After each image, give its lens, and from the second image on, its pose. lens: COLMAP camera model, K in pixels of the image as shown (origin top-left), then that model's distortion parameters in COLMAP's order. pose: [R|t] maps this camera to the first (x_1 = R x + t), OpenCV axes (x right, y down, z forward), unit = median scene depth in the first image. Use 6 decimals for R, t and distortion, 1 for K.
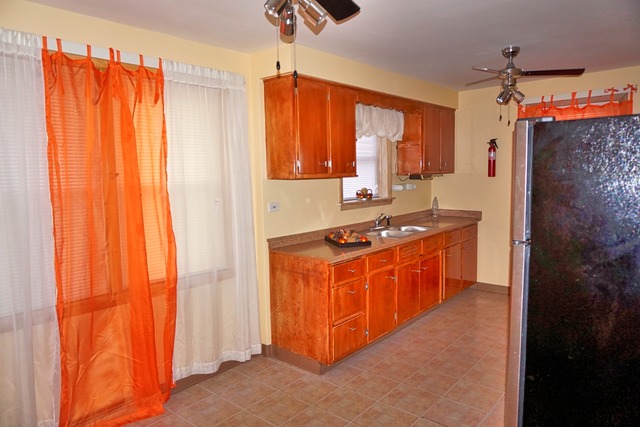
lens RADIAL K [[429.4, 0, 322.6], [0, 429.4, 211.3], [0, 0, 1]] dist [-0.045225, 0.014790]
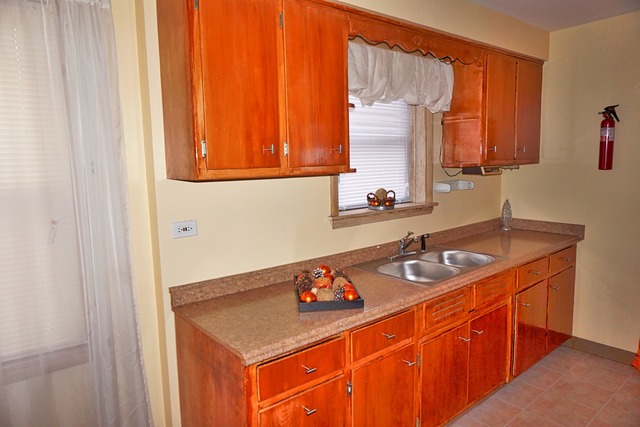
lens RADIAL K [[429.4, 0, 315.2], [0, 429.4, 212.6], [0, 0, 1]] dist [-0.045225, 0.014790]
pose [[0.983409, 0.017656, -0.180540, 0.116180], [-0.011919, 0.999391, 0.032811, -0.039870], [0.181009, -0.030115, 0.983020, 0.384909]]
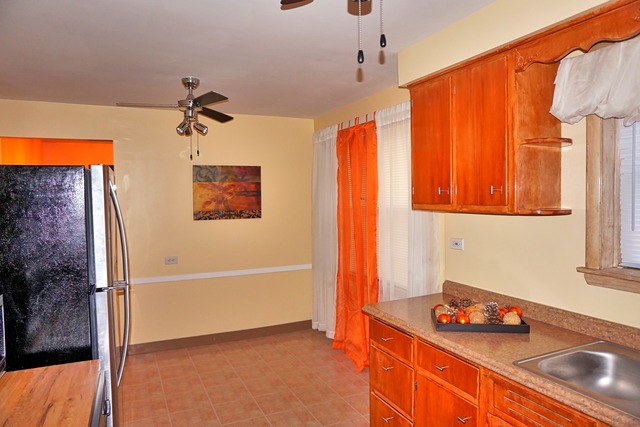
lens RADIAL K [[429.4, 0, 320.3], [0, 429.4, 211.3], [0, 0, 1]] dist [-0.045225, 0.014790]
pose [[-0.418321, 0.058478, -0.906415, 0.549463], [-0.066392, 0.993287, 0.094723, -0.099584], [0.905869, 0.099804, -0.411631, 0.851475]]
